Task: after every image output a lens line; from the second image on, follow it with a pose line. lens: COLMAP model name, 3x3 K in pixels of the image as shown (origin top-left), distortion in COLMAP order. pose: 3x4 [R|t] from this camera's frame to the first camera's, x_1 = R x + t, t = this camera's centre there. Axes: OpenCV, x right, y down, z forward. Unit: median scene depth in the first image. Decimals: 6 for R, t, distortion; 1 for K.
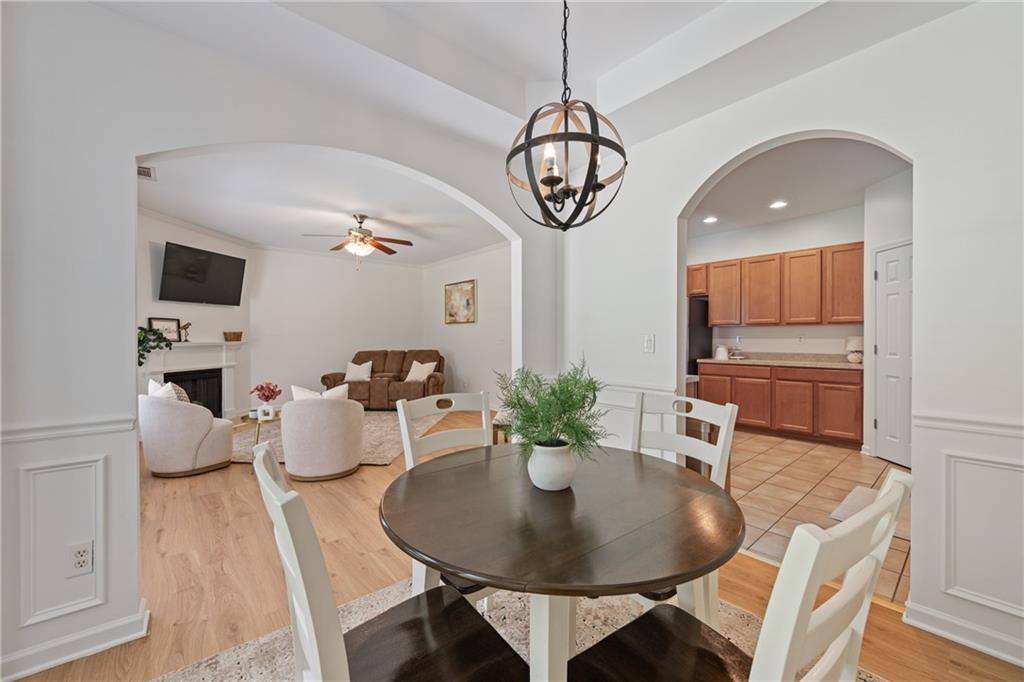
lens RADIAL K [[405.8, 0, 514.5], [0, 405.8, 340.1], [0, 0, 1]] dist [0.000273, 0.000279]
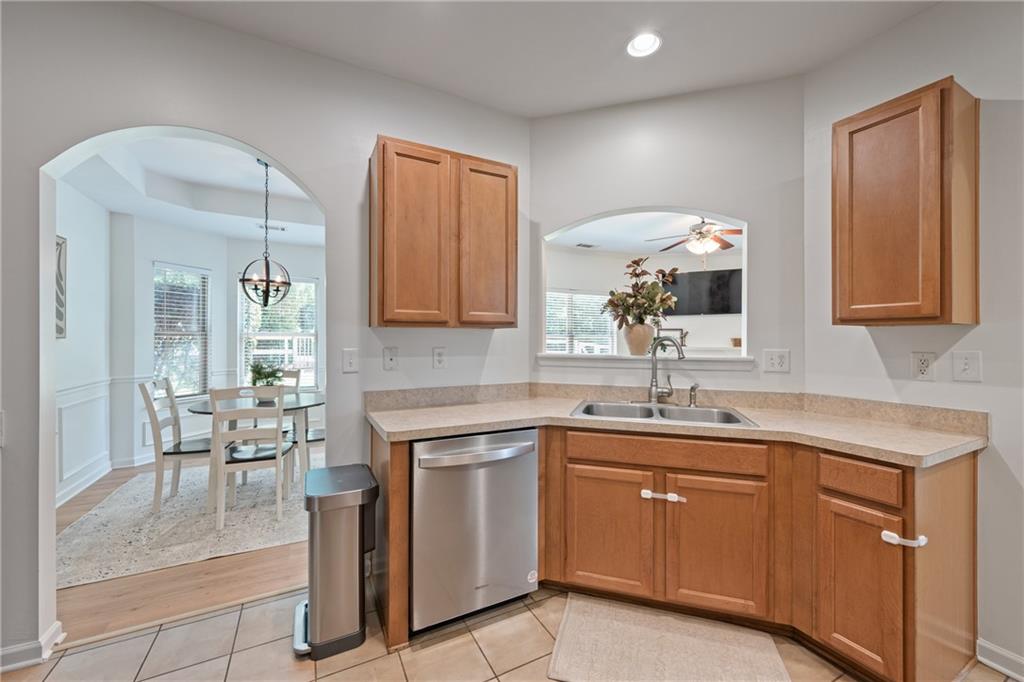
lens RADIAL K [[405.8, 0, 516.3], [0, 405.8, 337.6], [0, 0, 1]] dist [0.000273, 0.000279]
pose [[-0.220636, -0.000182, -0.975356, 0.499945], [-0.007255, 0.999973, 0.001455, -0.019011], [0.975329, 0.007397, -0.220632, 0.676505]]
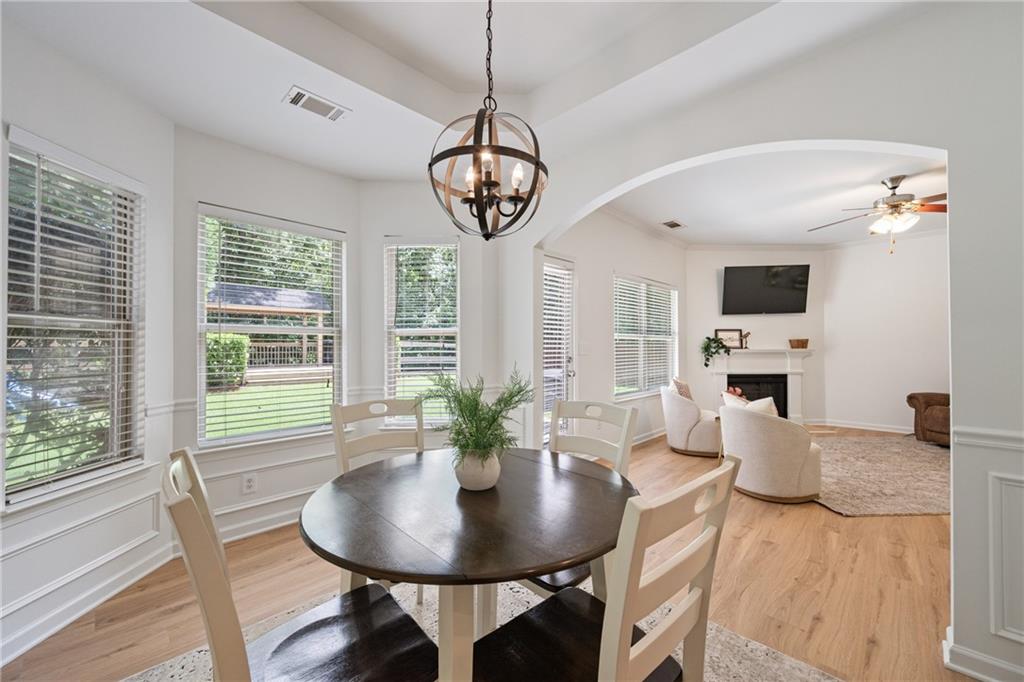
lens RADIAL K [[405.8, 0, 510.8], [0, 405.8, 343.0], [0, 0, 1]] dist [0.000273, 0.000279]
pose [[0.094191, -0.007369, -0.995527, 0.240842], [-0.001309, 0.999971, -0.007526, -0.002209], [0.995553, 0.002012, 0.094179, 0.202874]]
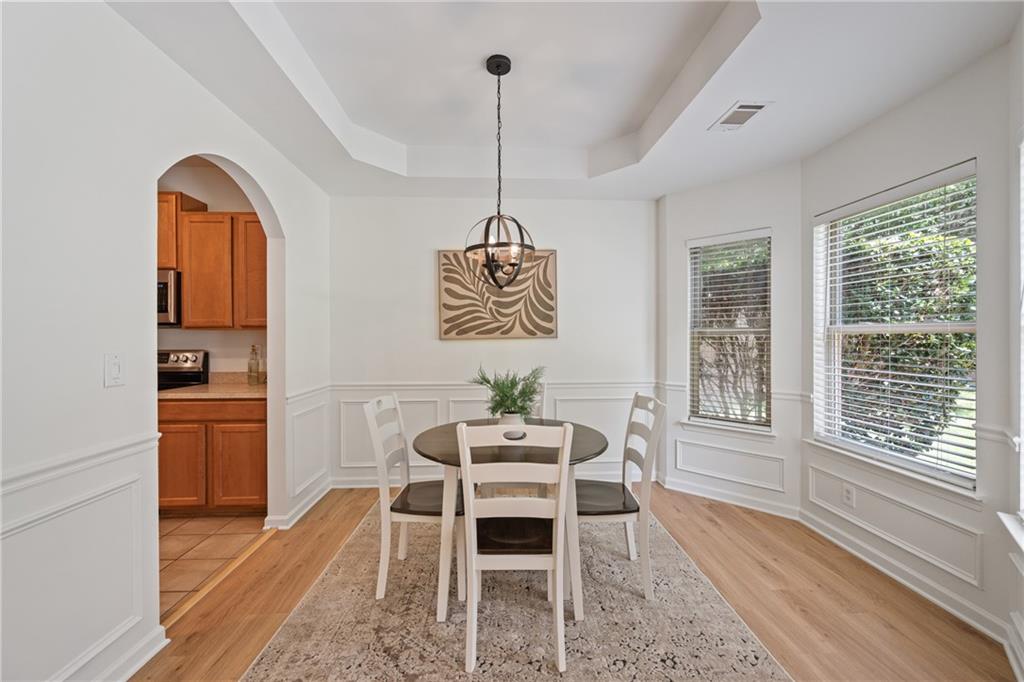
lens RADIAL K [[405.8, 0, 511.5], [0, 405.8, 339.9], [0, 0, 1]] dist [0.000273, 0.000279]
pose [[-0.785826, 0.001477, 0.618446, -0.206647], [0.005661, 0.999972, 0.004805, -0.013355], [-0.618422, 0.007277, -0.785812, 0.491747]]
